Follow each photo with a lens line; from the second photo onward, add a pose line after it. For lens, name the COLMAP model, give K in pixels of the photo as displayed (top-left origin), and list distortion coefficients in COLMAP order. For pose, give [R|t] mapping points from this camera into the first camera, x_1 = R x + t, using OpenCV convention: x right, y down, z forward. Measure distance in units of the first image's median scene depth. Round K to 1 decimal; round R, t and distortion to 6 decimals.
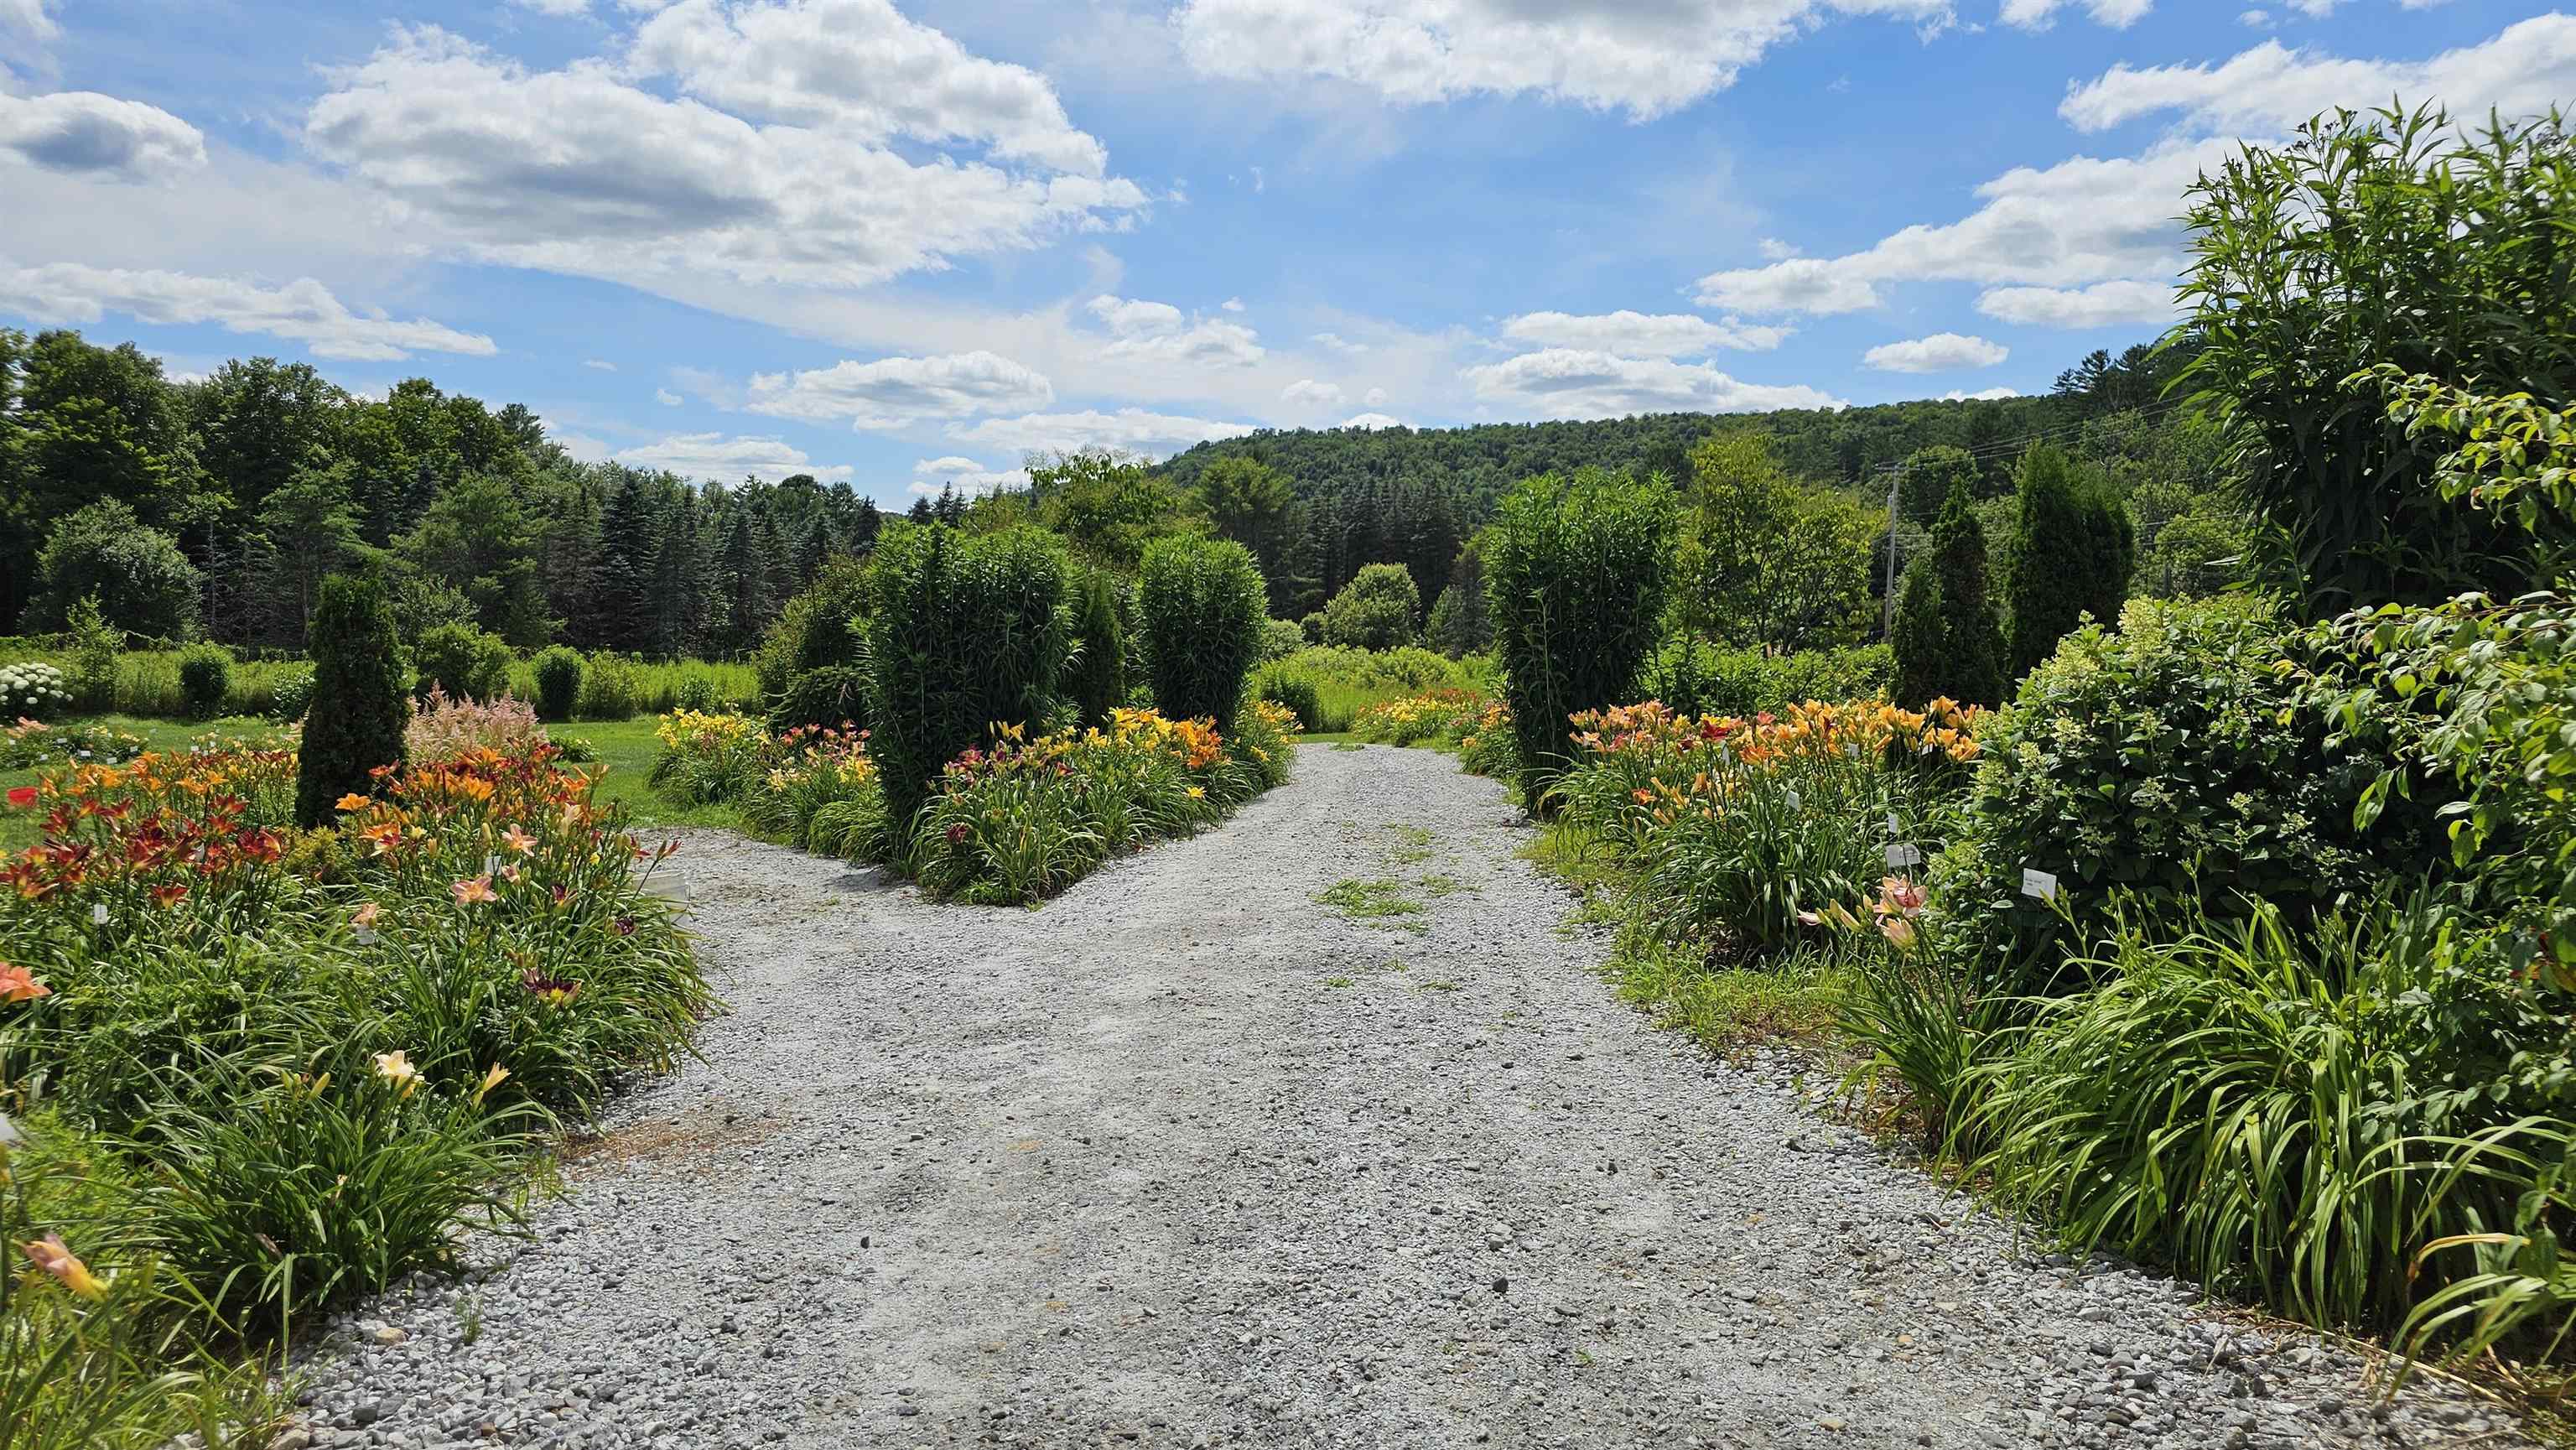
lens RADIAL K [[1731.5, 0, 1312.3], [0, 1731.5, 741.3], [0, 0, 1]] dist [0.055774, -0.046545]
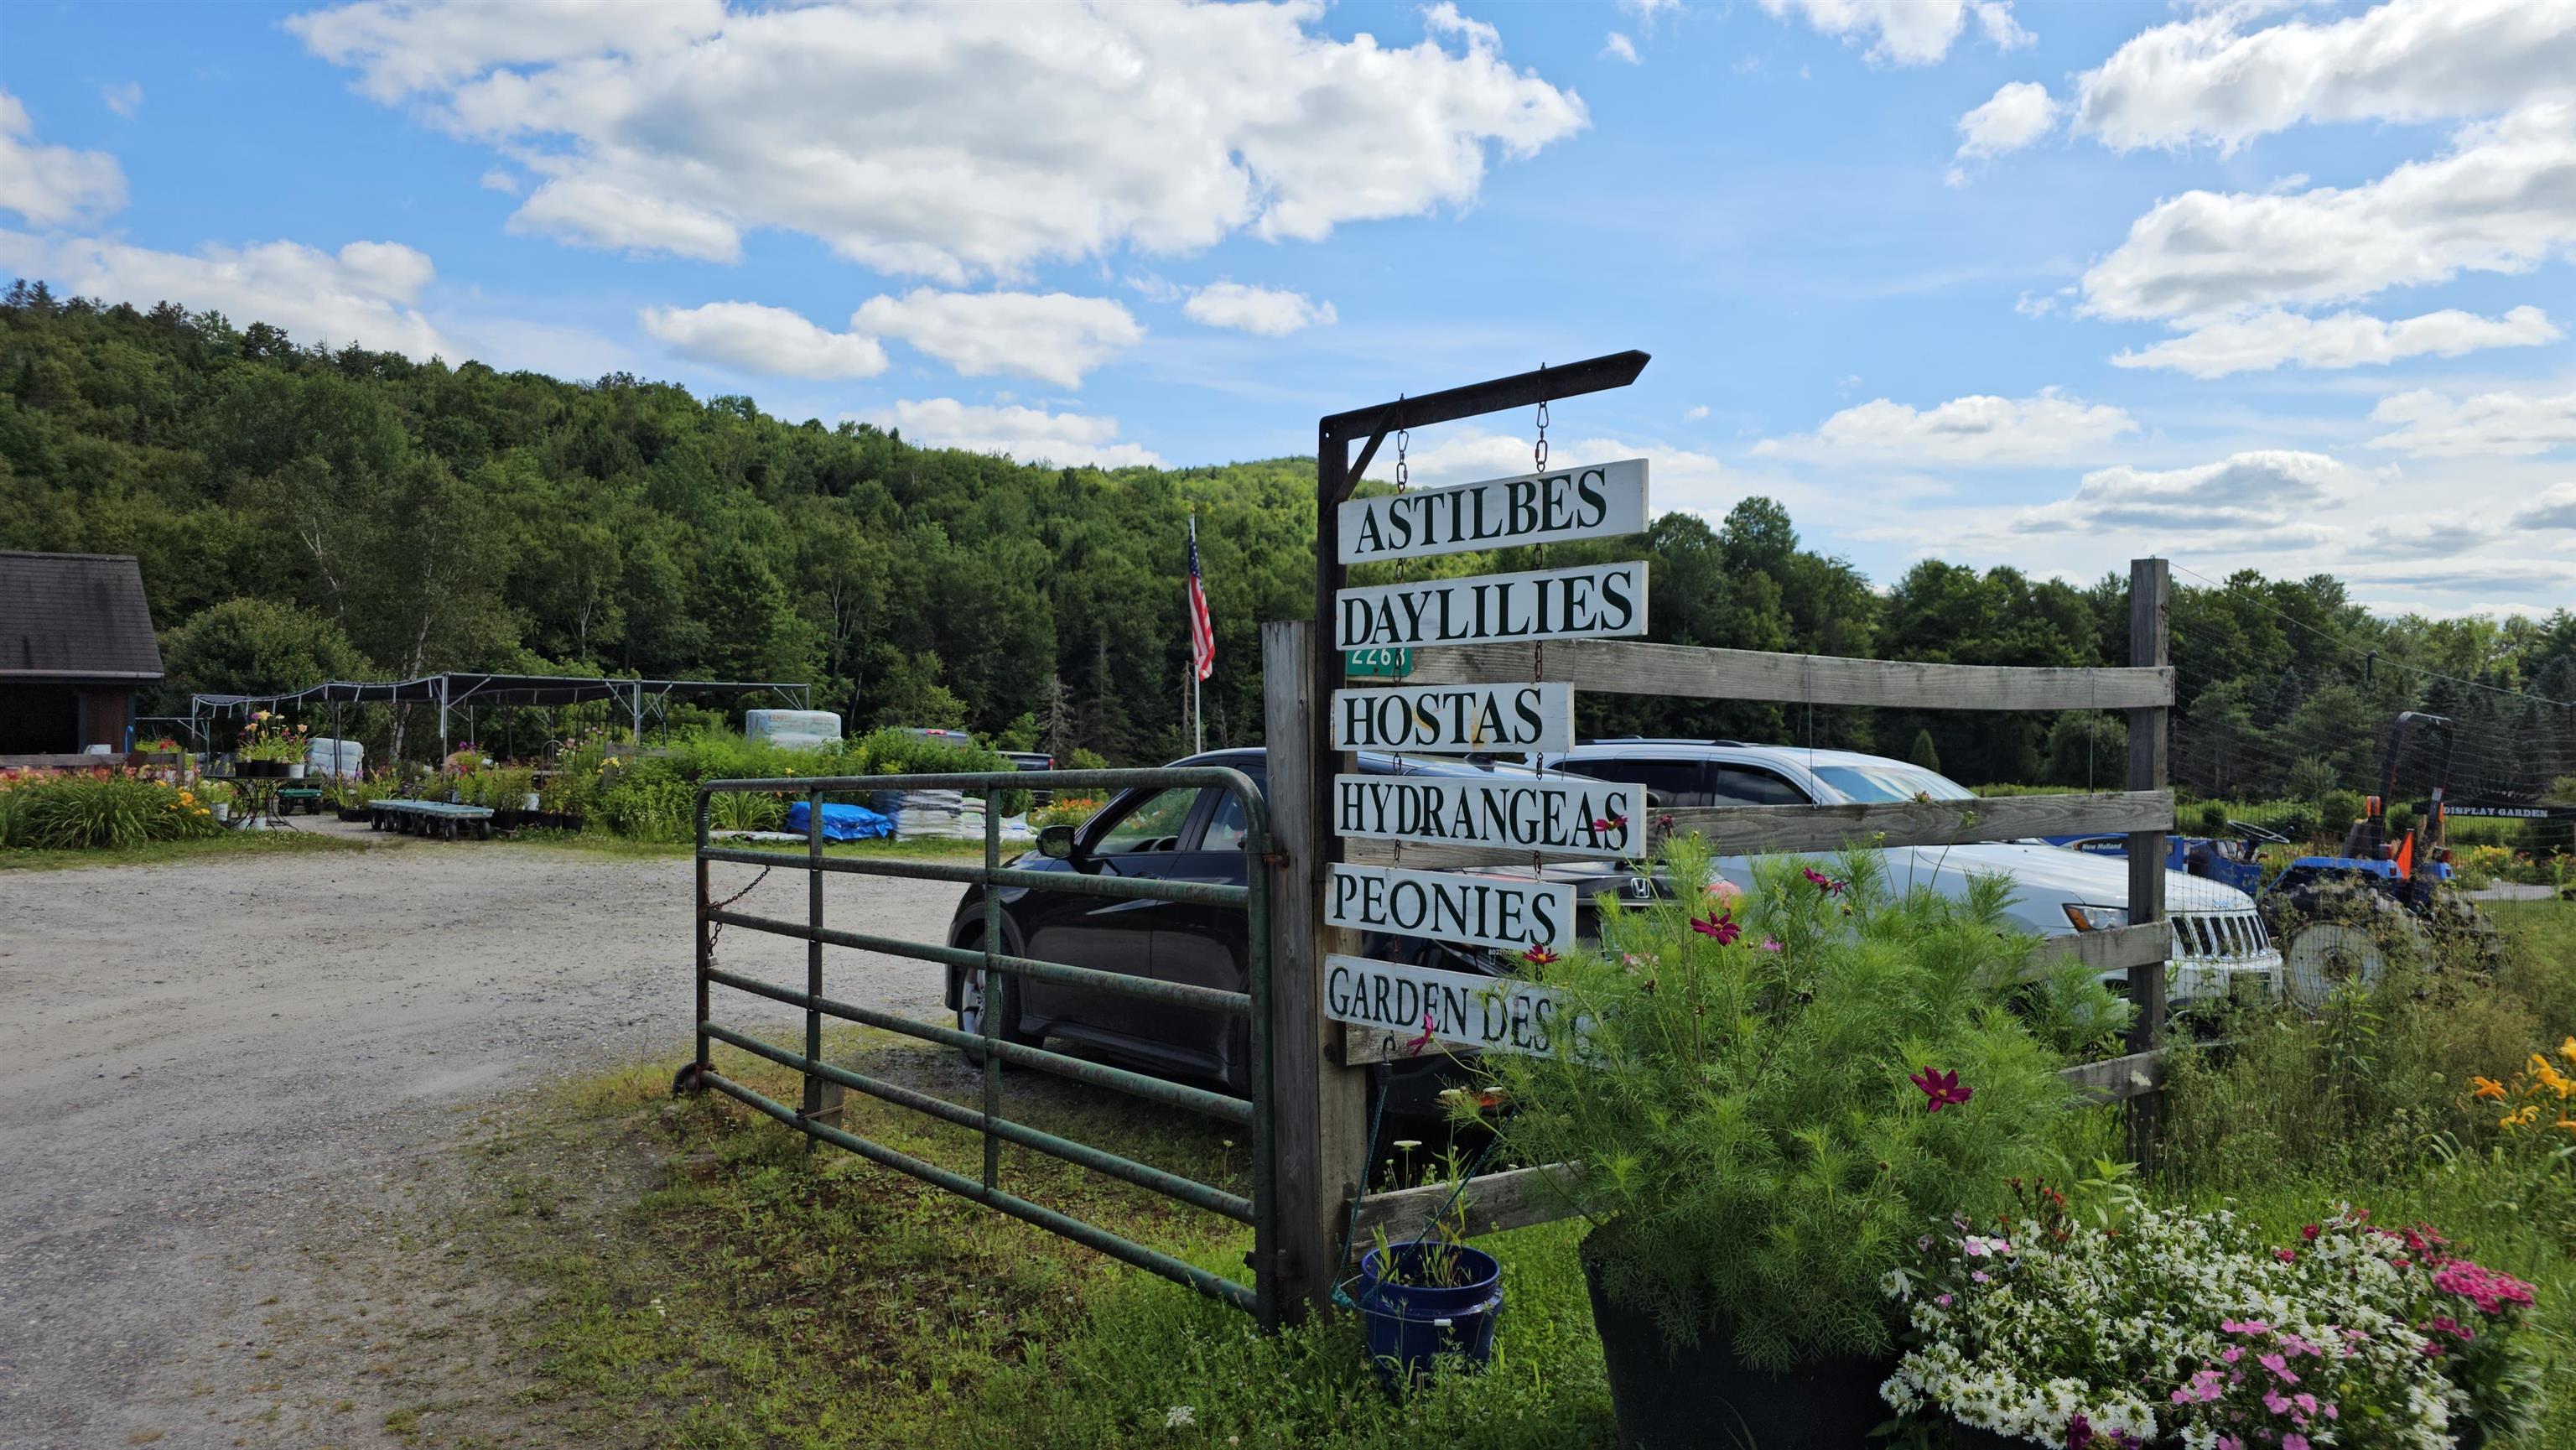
lens RADIAL K [[1777.7, 0, 1303.3], [0, 1777.7, 712.3], [0, 0, 1]] dist [0.089590, -0.064508]
pose [[0.606960, -0.016481, -0.794561, 0.142435], [-0.046718, 0.997316, -0.056375, 0.003648], [0.793358, 0.071338, 0.604561, -0.398159]]
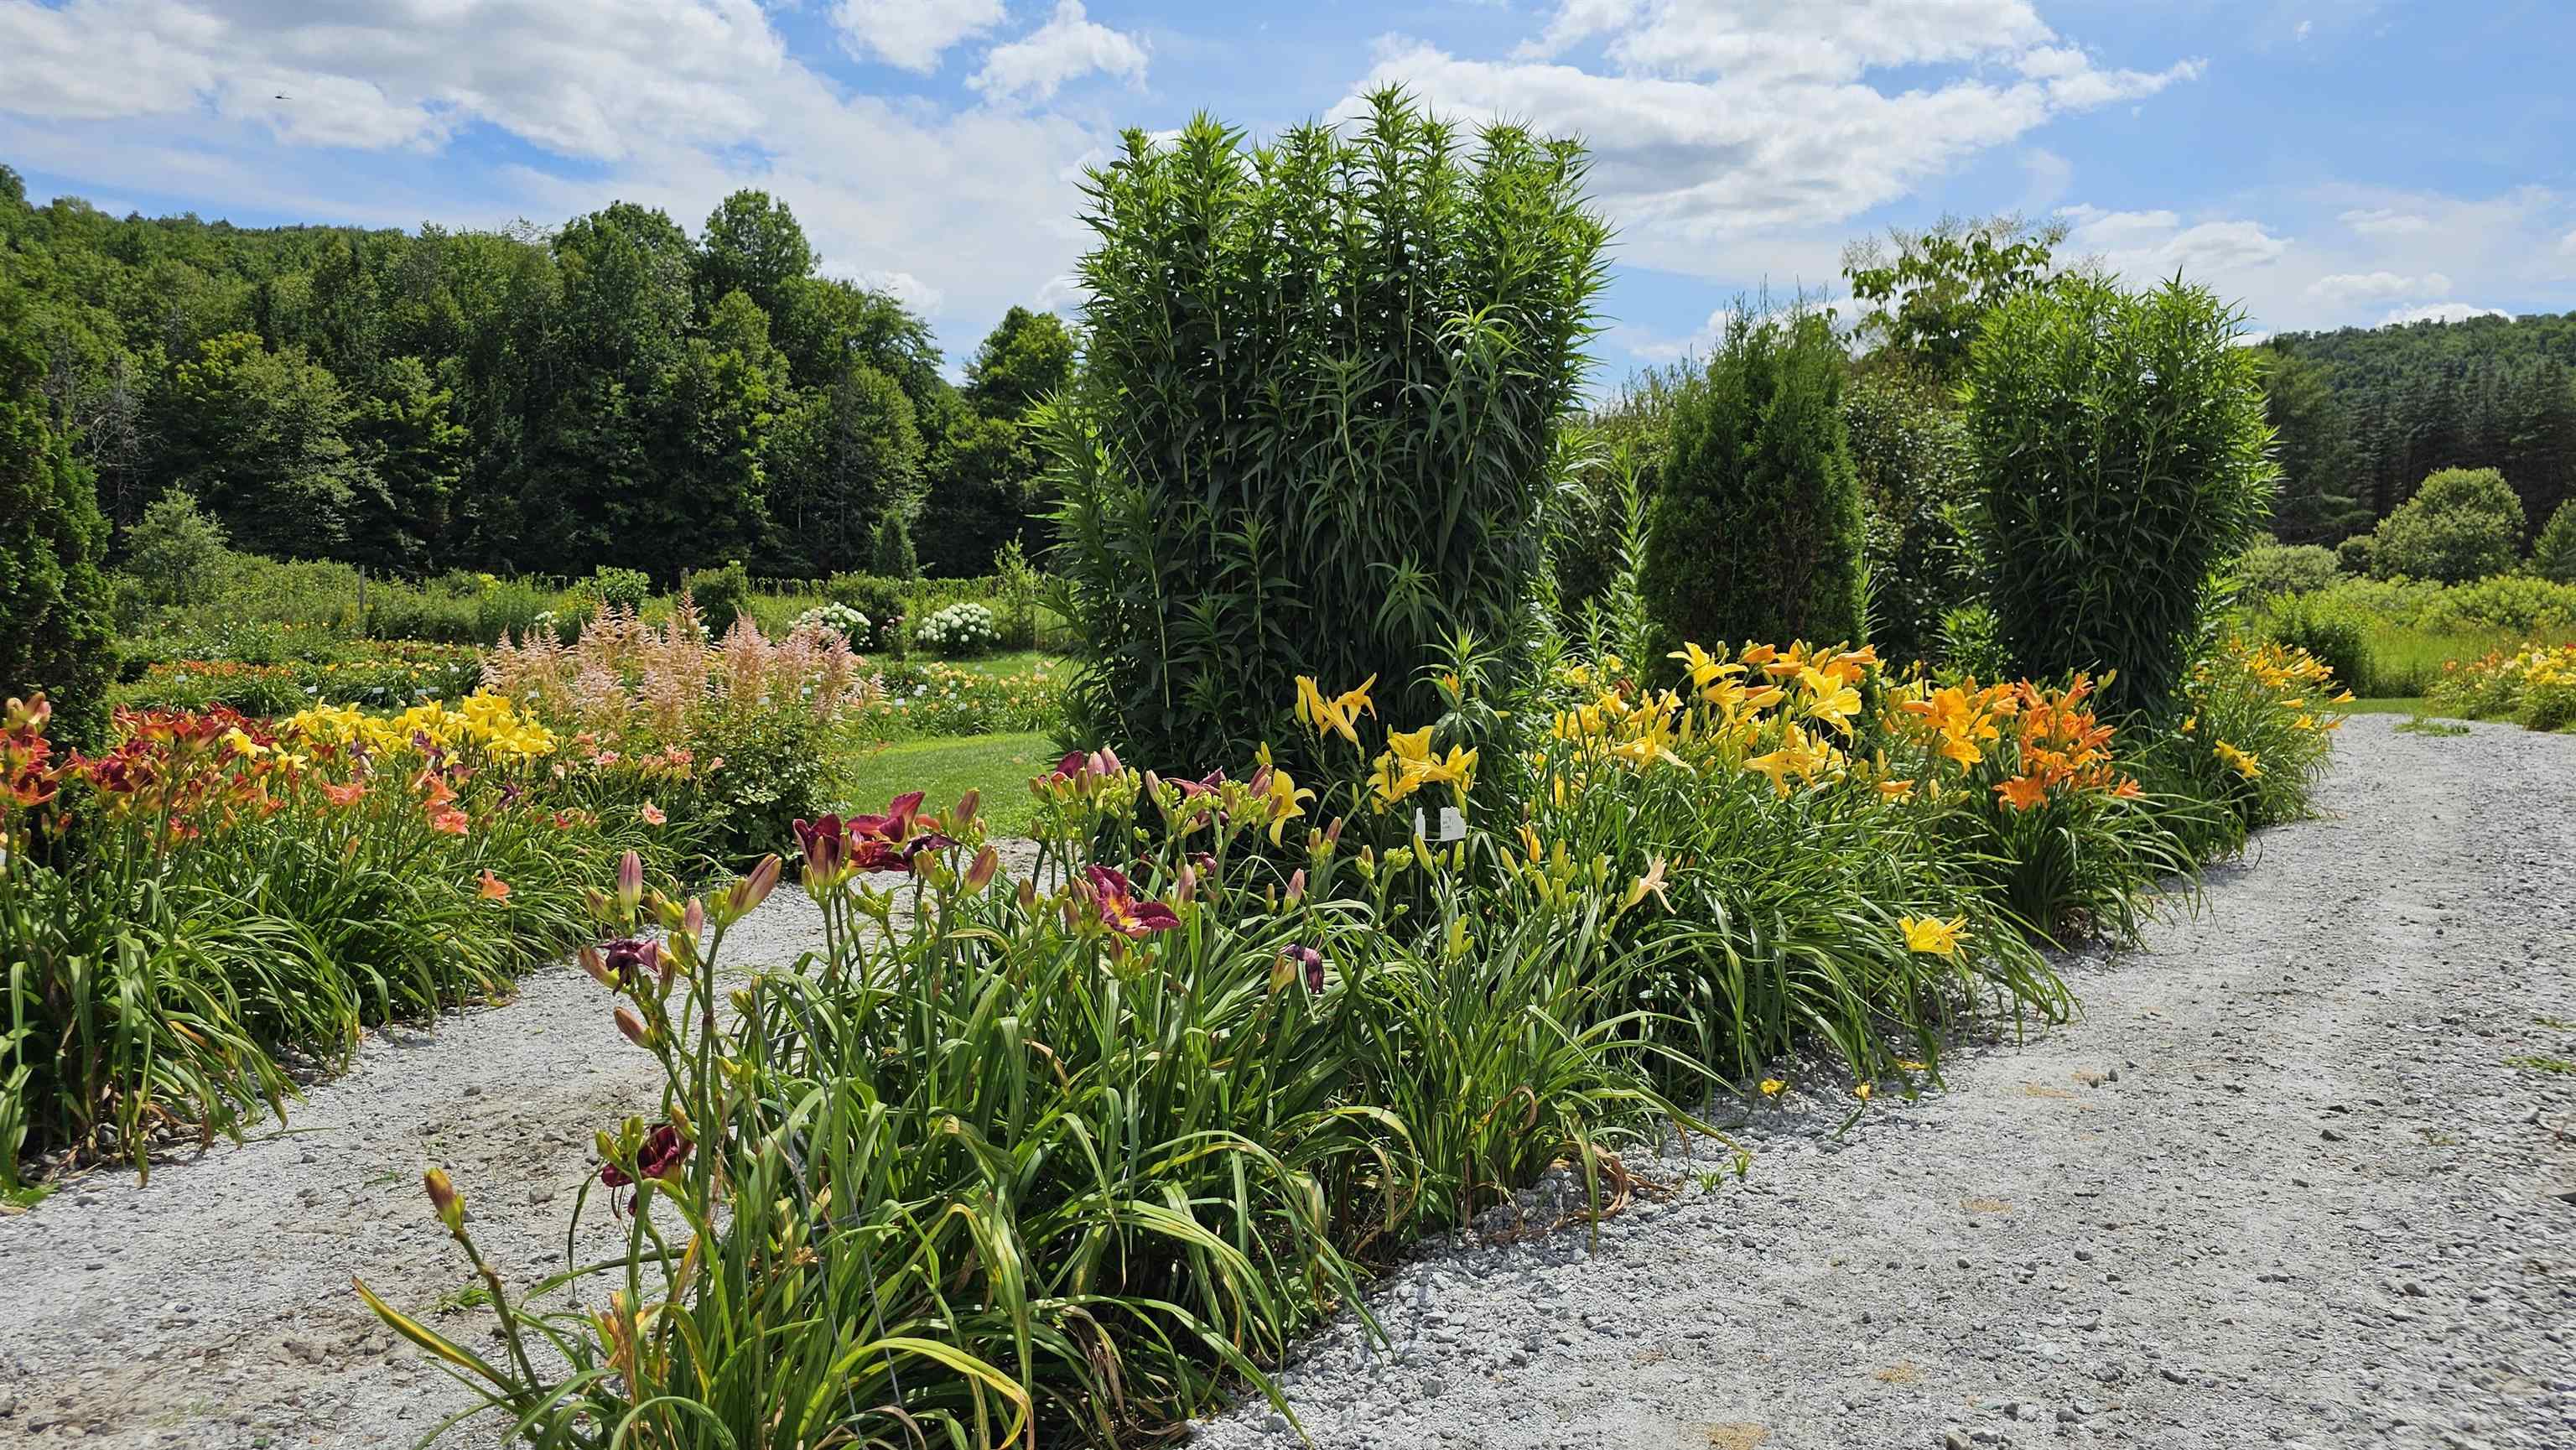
lens RADIAL K [[1731.5, 0, 1312.3], [0, 1731.5, 741.3], [0, 0, 1]] dist [0.055774, -0.046545]
pose [[0.861895, 0.037363, -0.505708, -0.001081], [-0.022287, 0.999109, 0.035832, -0.001001], [0.506596, -0.019612, 0.861960, 0.063858]]
